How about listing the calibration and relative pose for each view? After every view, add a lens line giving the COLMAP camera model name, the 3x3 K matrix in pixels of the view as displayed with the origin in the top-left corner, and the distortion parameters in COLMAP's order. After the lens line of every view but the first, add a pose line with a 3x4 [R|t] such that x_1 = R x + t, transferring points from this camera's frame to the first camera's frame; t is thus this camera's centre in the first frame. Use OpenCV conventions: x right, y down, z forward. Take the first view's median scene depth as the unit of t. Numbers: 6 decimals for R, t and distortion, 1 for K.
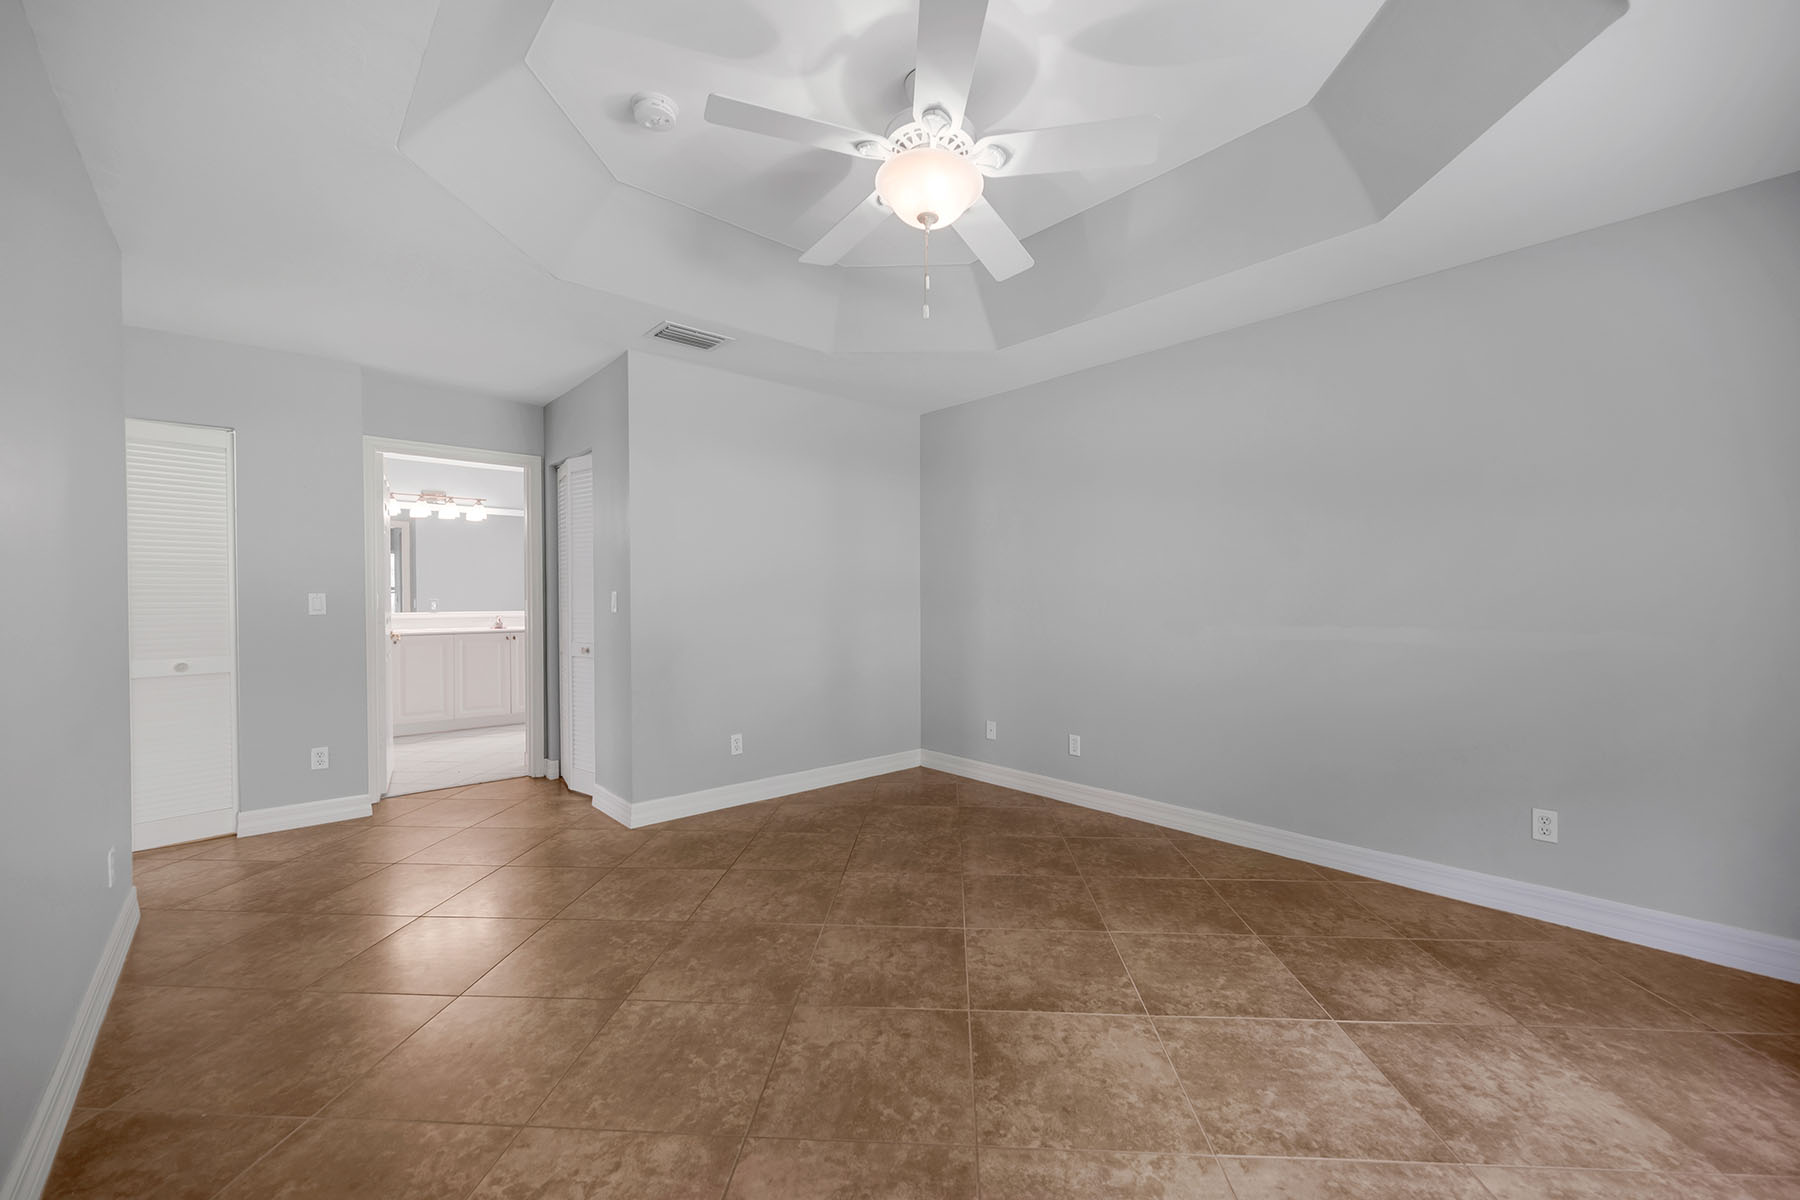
lens RADIAL K [[719.7, 0, 908.0], [0, 719.7, 604.0], [0, 0, 1]] dist [-0.001788, -0.000865]
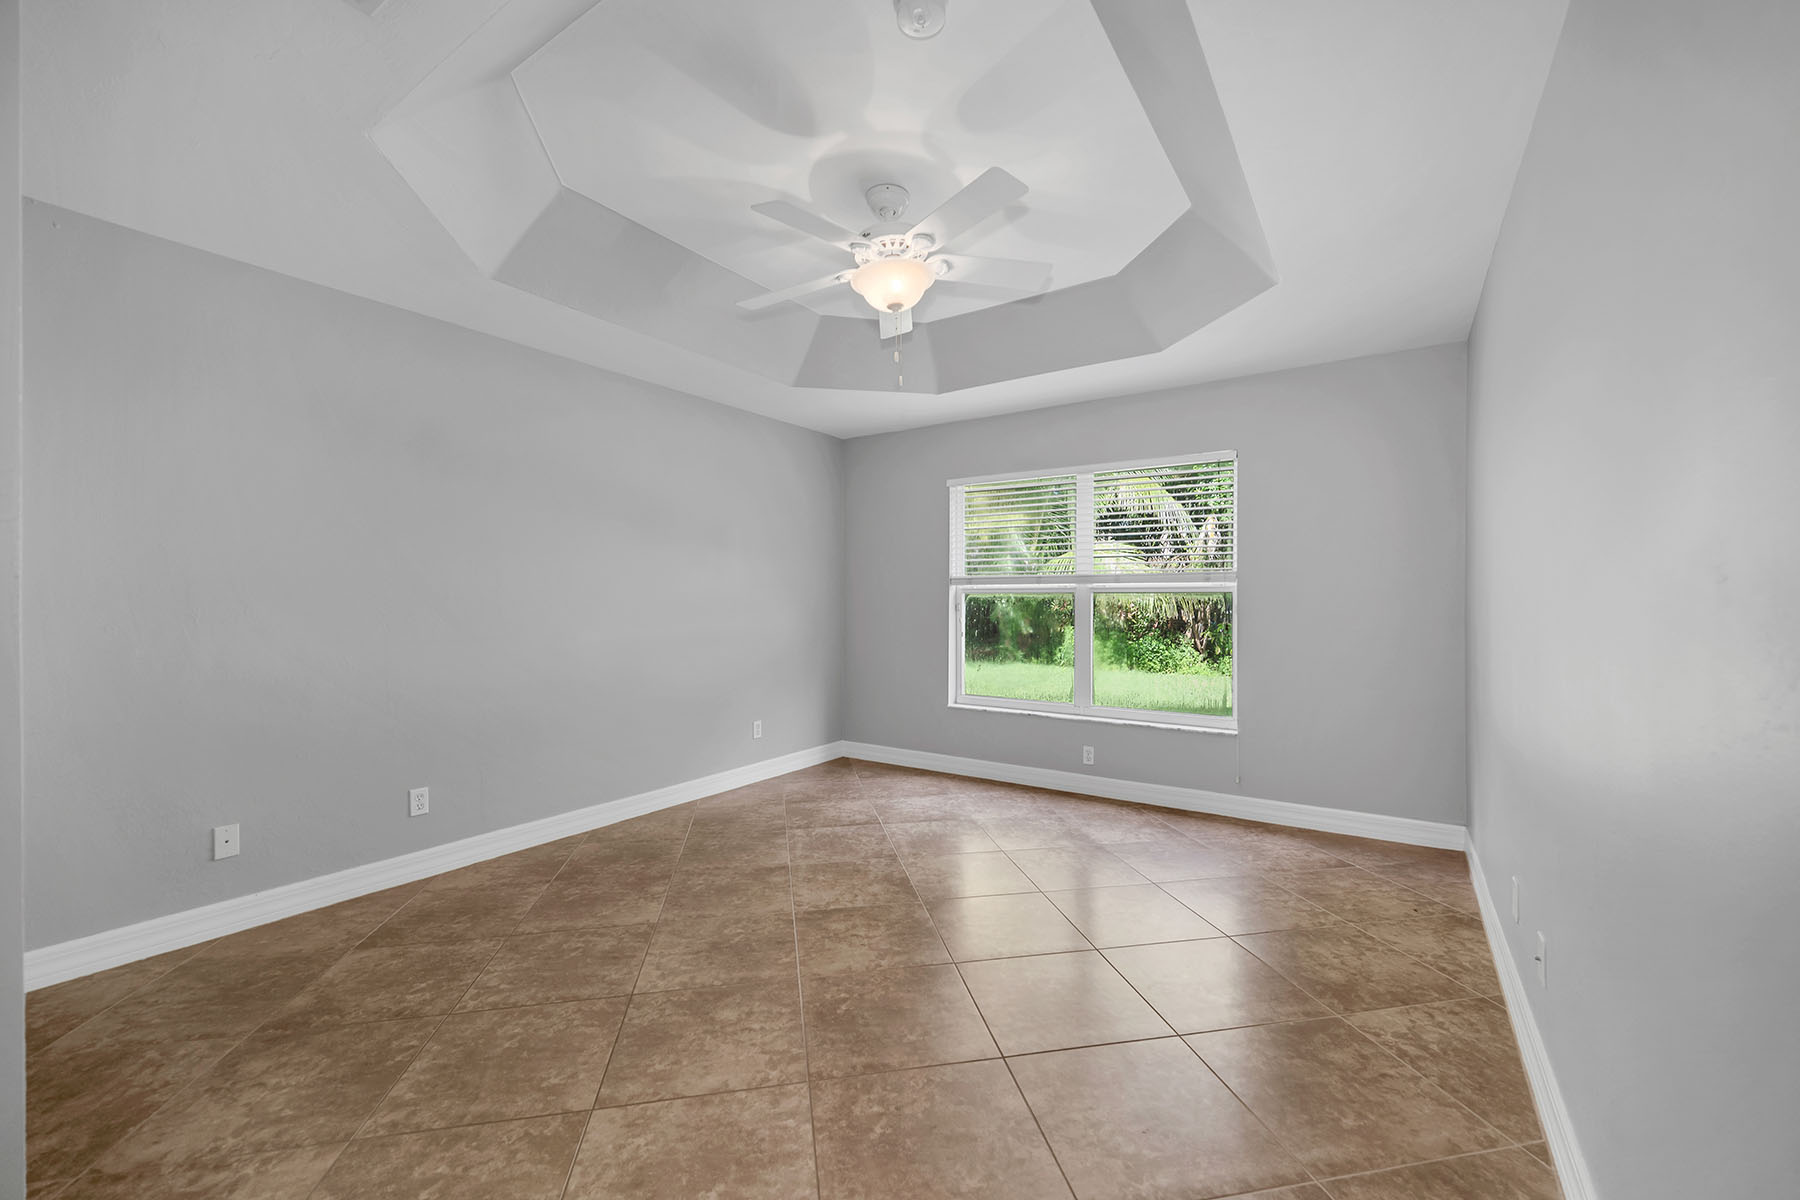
lens RADIAL K [[719.7, 0, 908.0], [0, 719.7, 604.0], [0, 0, 1]] dist [-0.001788, -0.000865]
pose [[-0.246849, 0.003642, 0.969047, -1.014027], [0.014338, 0.999897, -0.000105, -0.008048], [-0.968948, 0.013868, -0.246876, 1.096617]]
